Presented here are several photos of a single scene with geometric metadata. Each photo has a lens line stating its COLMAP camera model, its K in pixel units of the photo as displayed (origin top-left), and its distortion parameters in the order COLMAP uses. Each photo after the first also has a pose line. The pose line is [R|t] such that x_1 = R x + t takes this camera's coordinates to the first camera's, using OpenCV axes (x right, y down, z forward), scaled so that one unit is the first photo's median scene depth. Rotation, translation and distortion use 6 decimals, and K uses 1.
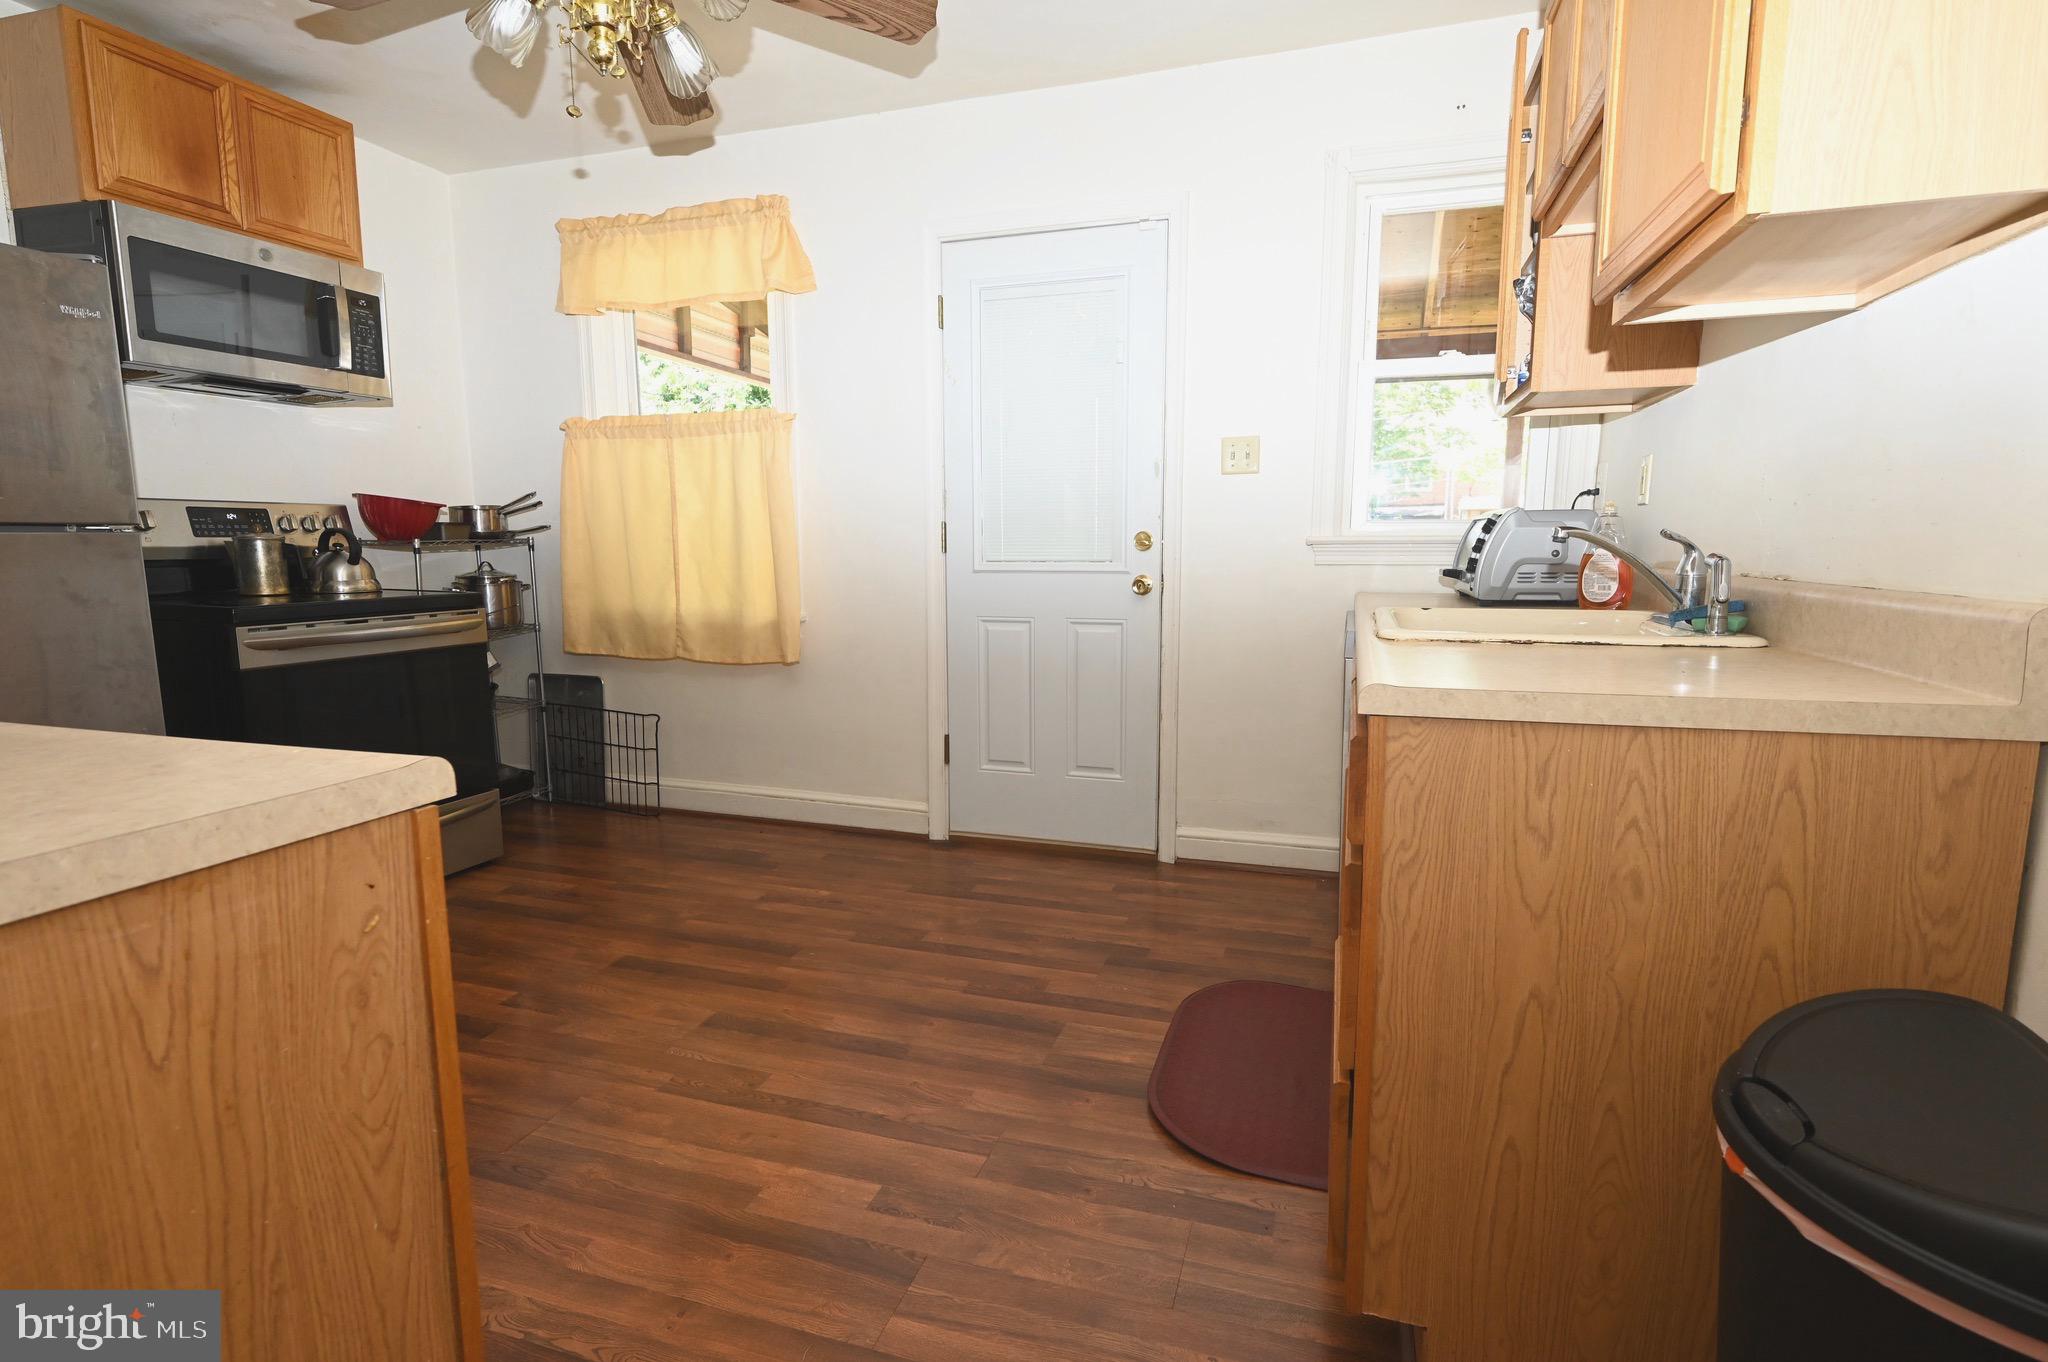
lens RADIAL K [[997.8, 0, 1028.4], [0, 997.8, 676.9], [0, 0, 1]] dist [-0.001105, 0.000693]
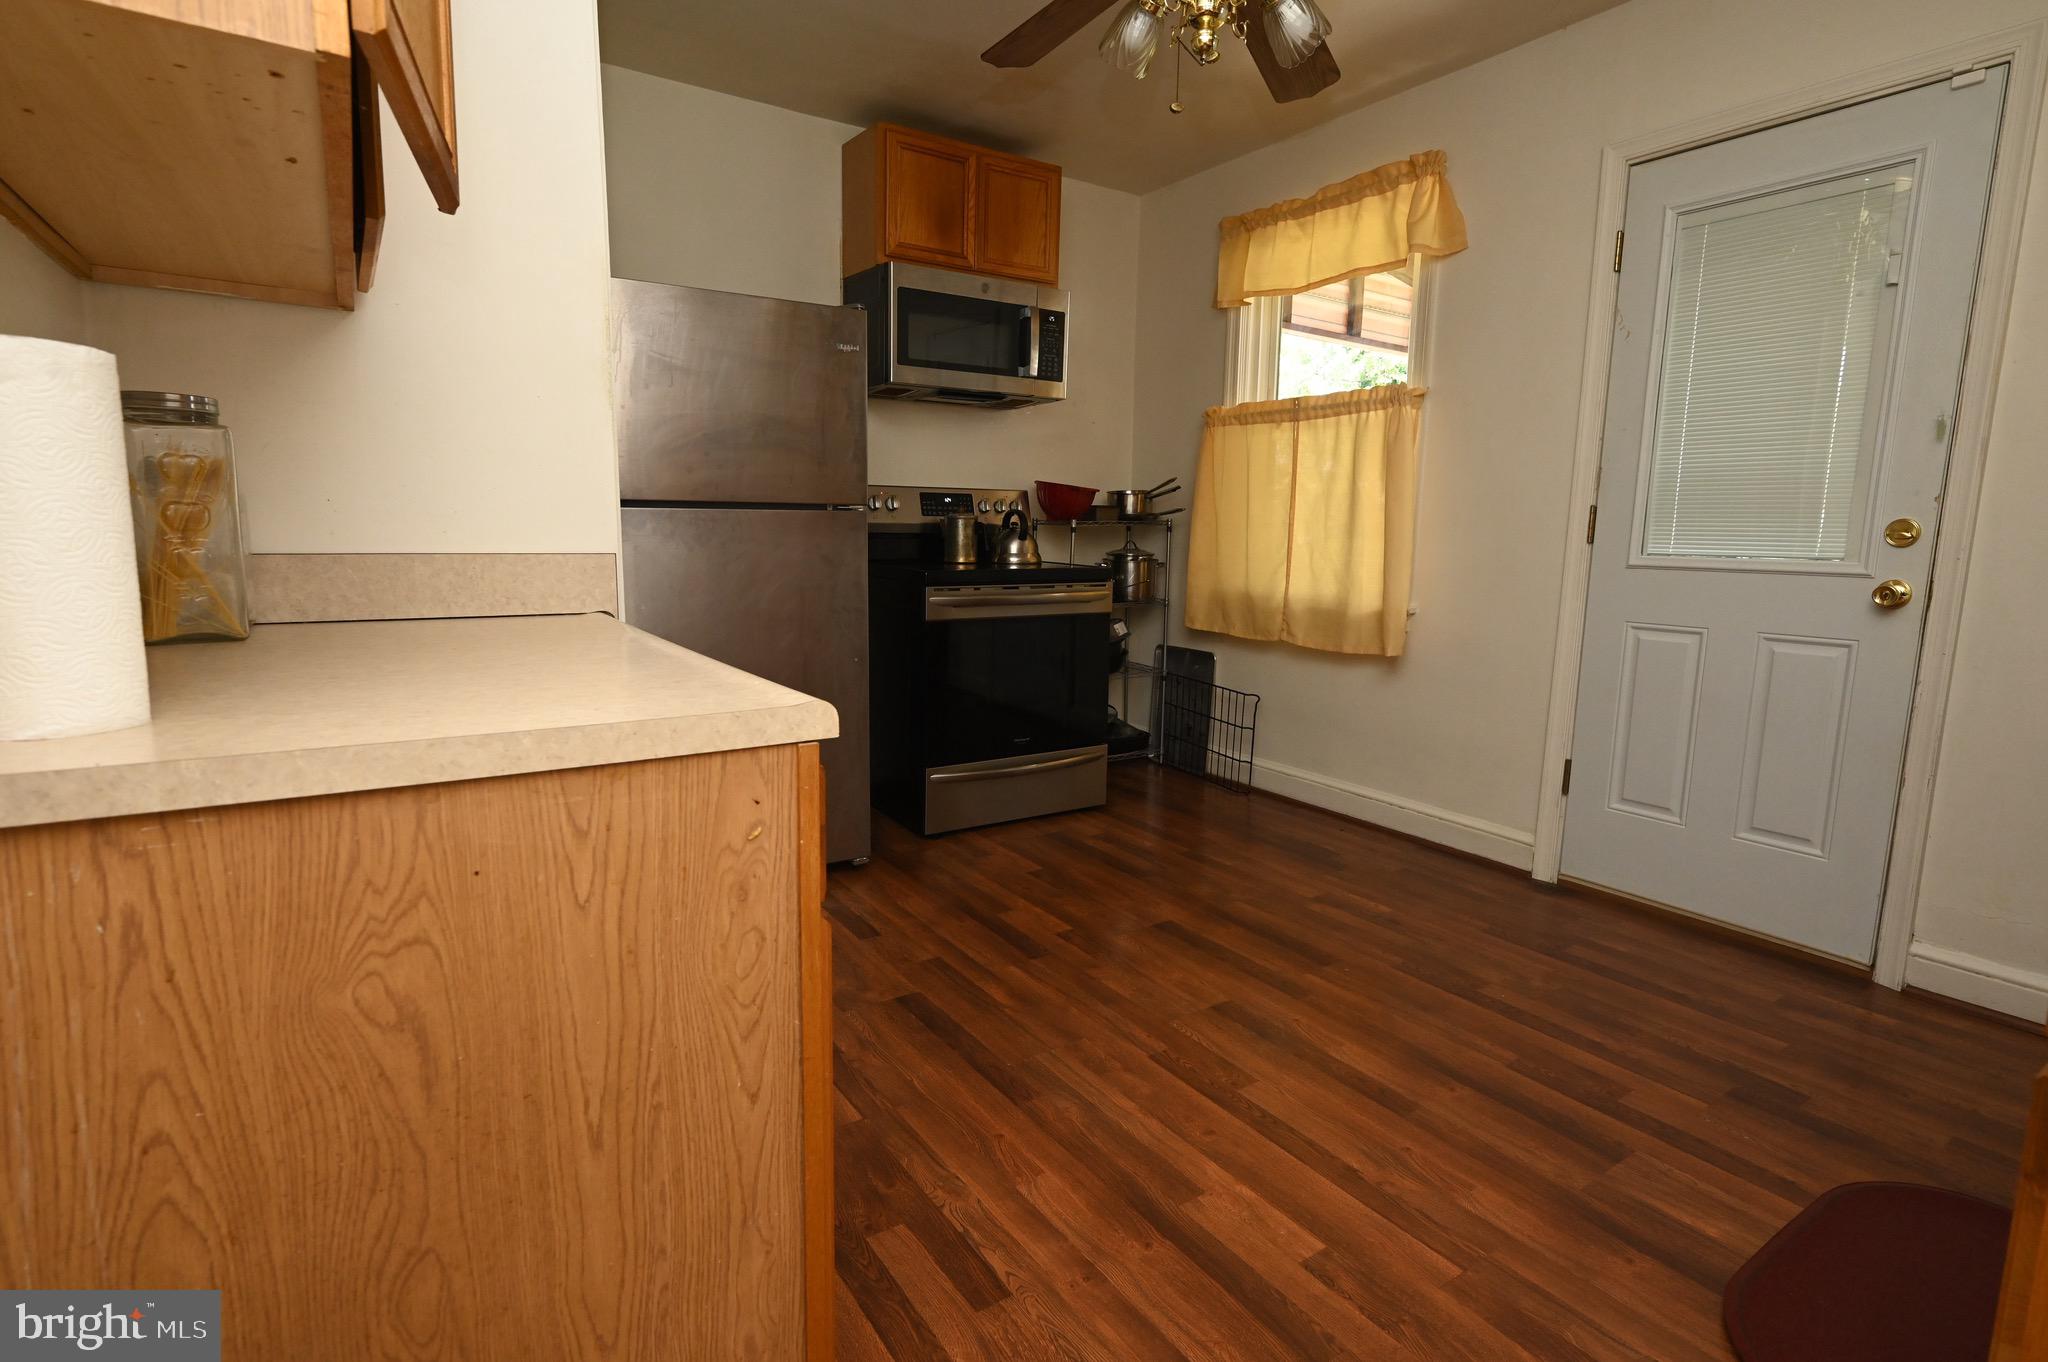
lens RADIAL K [[997.8, 0, 1020.8], [0, 997.8, 667.9], [0, 0, 1]] dist [-0.001105, 0.000693]
pose [[0.783804, 0.100692, -0.612791, 0.095466], [-0.098137, 0.994452, 0.037881, -0.007771], [0.613205, 0.030446, 0.789336, 0.081473]]
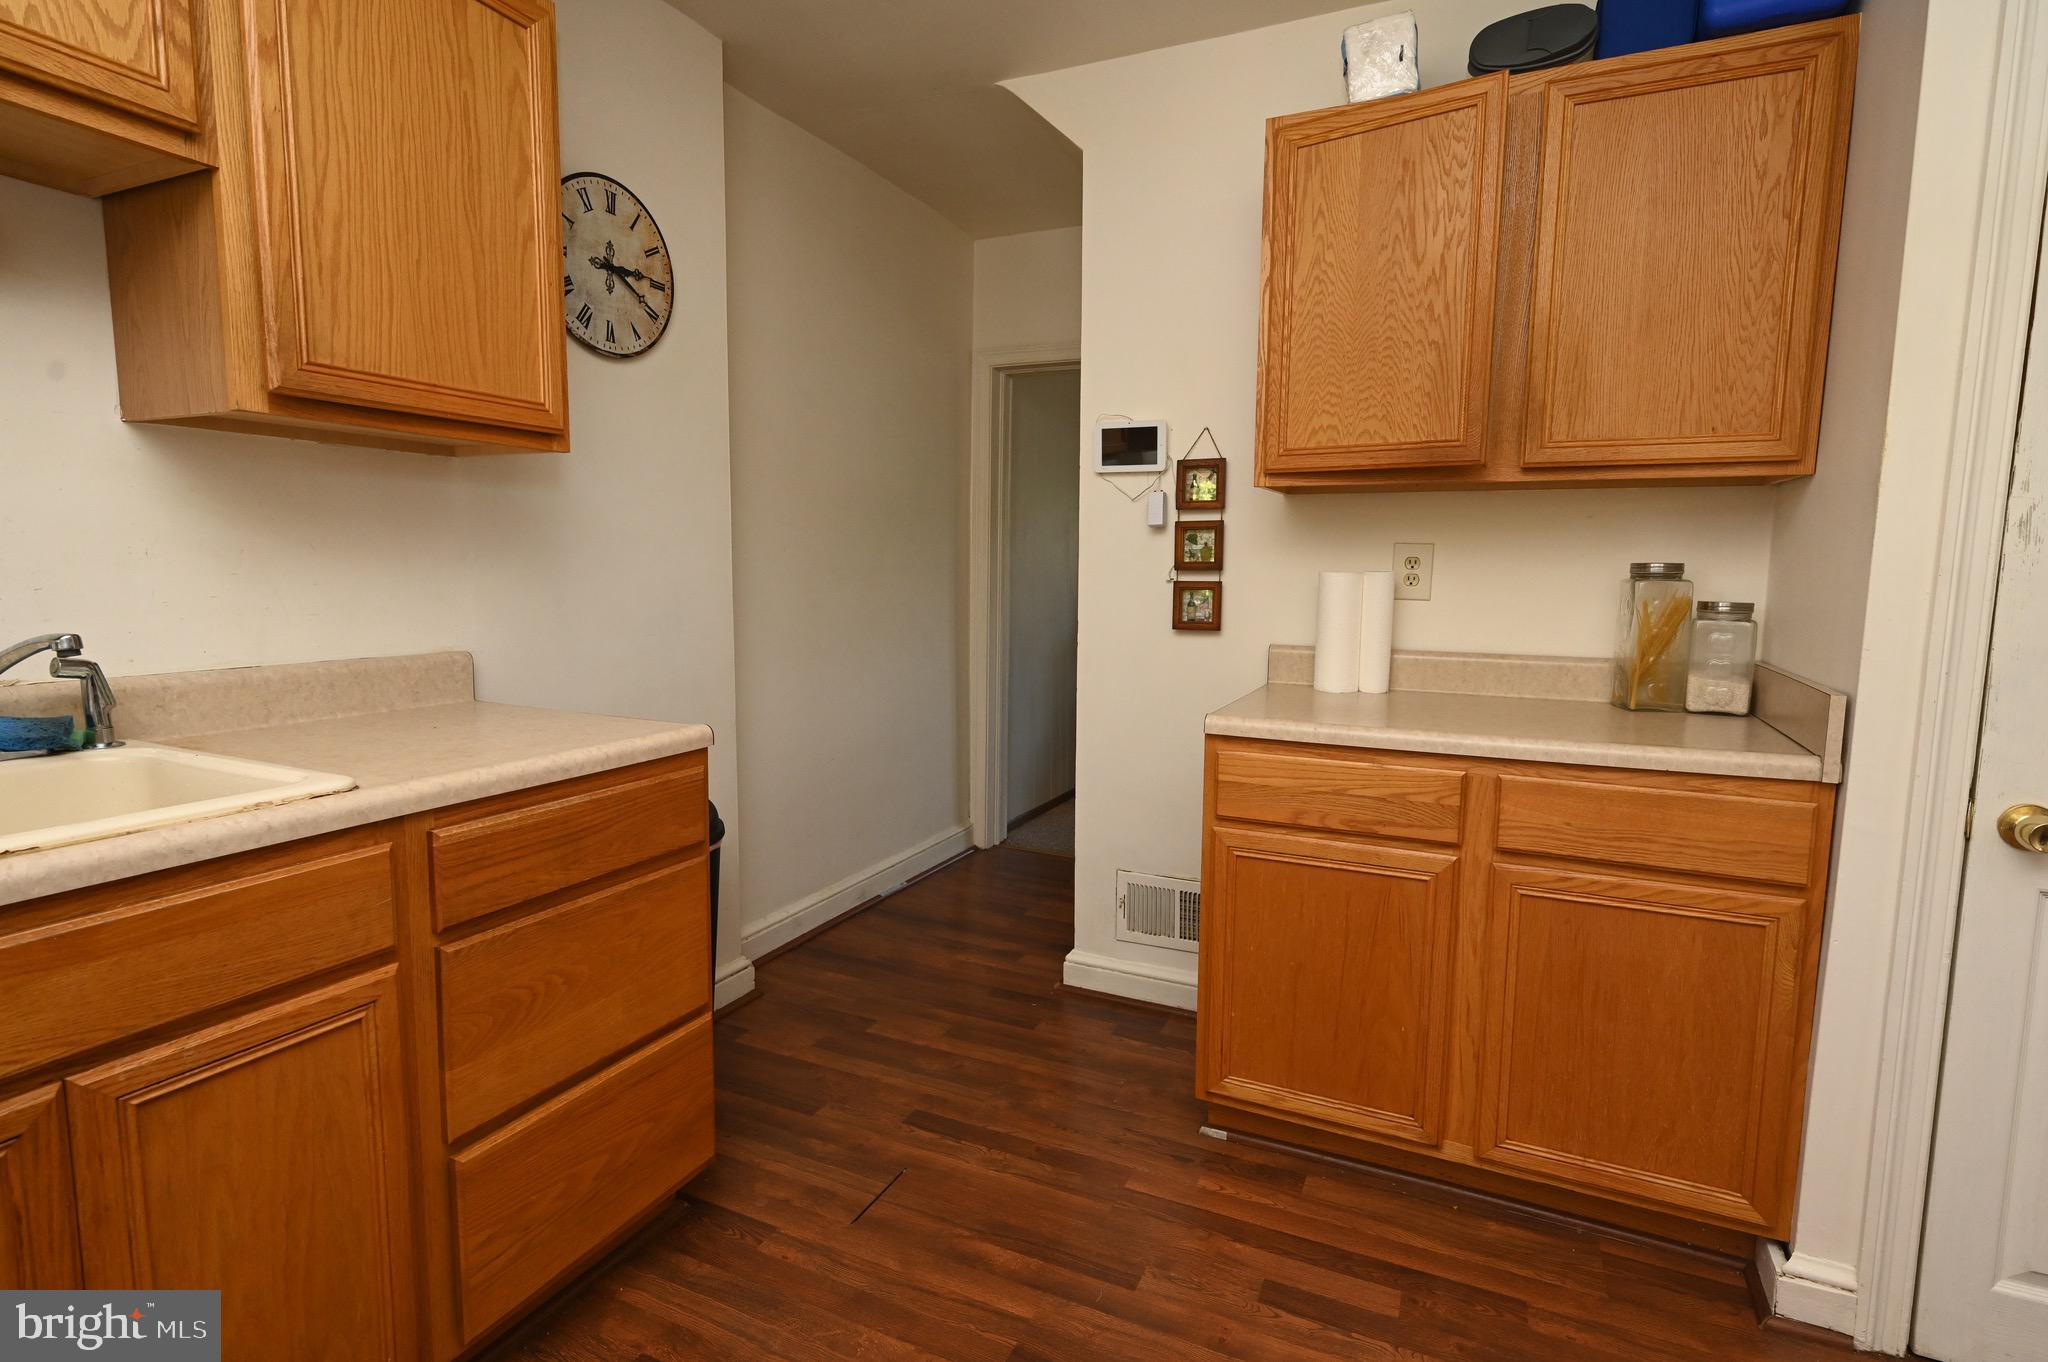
lens RADIAL K [[997.8, 0, 1021.7], [0, 997.8, 680.5], [0, 0, 1]] dist [-0.001105, 0.000693]
pose [[-0.992205, -0.026883, 0.121679, -0.144963], [0.004152, 0.968778, 0.247896, -0.202321], [-0.124544, 0.246469, -0.961115, 1.136193]]
